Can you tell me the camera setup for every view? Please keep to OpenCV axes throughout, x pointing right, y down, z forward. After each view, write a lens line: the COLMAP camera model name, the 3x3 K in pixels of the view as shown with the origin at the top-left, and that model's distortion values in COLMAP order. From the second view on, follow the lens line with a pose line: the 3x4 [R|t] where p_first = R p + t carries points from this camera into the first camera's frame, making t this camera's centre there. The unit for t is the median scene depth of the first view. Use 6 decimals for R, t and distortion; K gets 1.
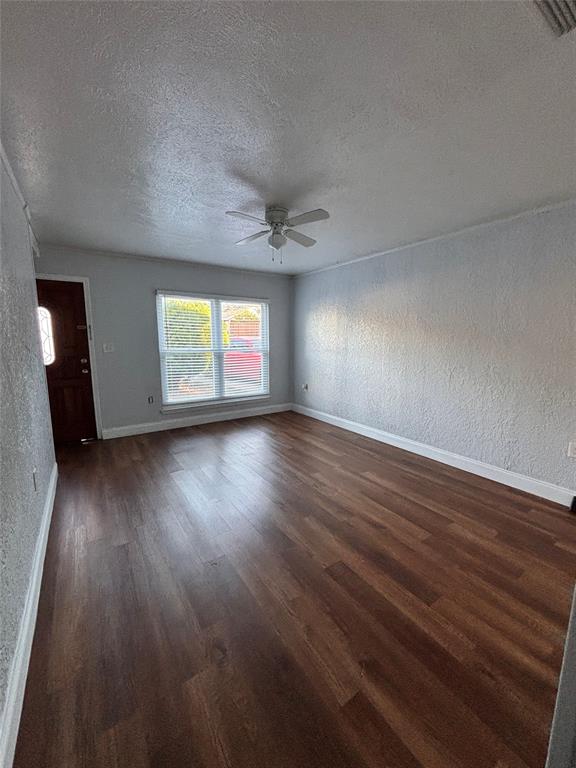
lens RADIAL K [[309.2, 0, 288.0], [0, 309.2, 384.0], [0, 0, 1]] dist [0.000310, -0.000075]
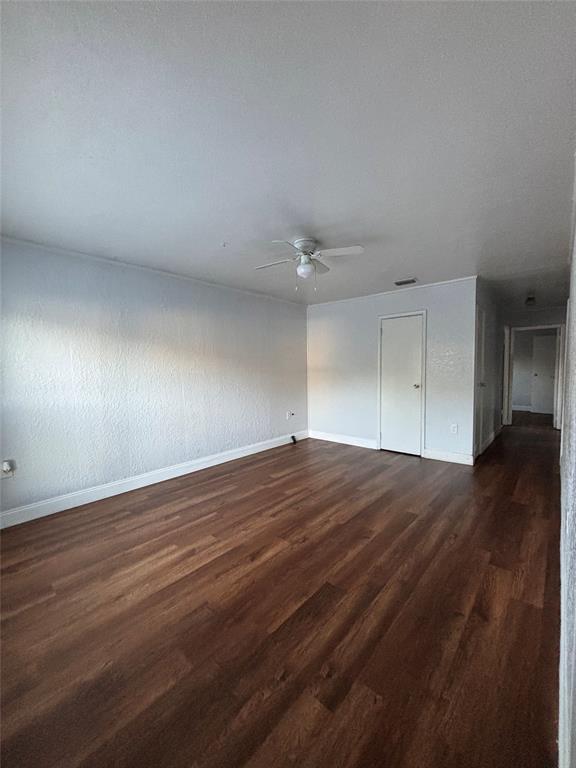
lens RADIAL K [[309.2, 0, 288.0], [0, 309.2, 384.0], [0, 0, 1]] dist [0.000310, -0.000075]
pose [[-0.249336, -0.061268, 0.966477, -0.744993], [0.159279, 0.981811, 0.103332, -0.146267], [-0.955229, 0.179704, -0.235042, 0.977171]]
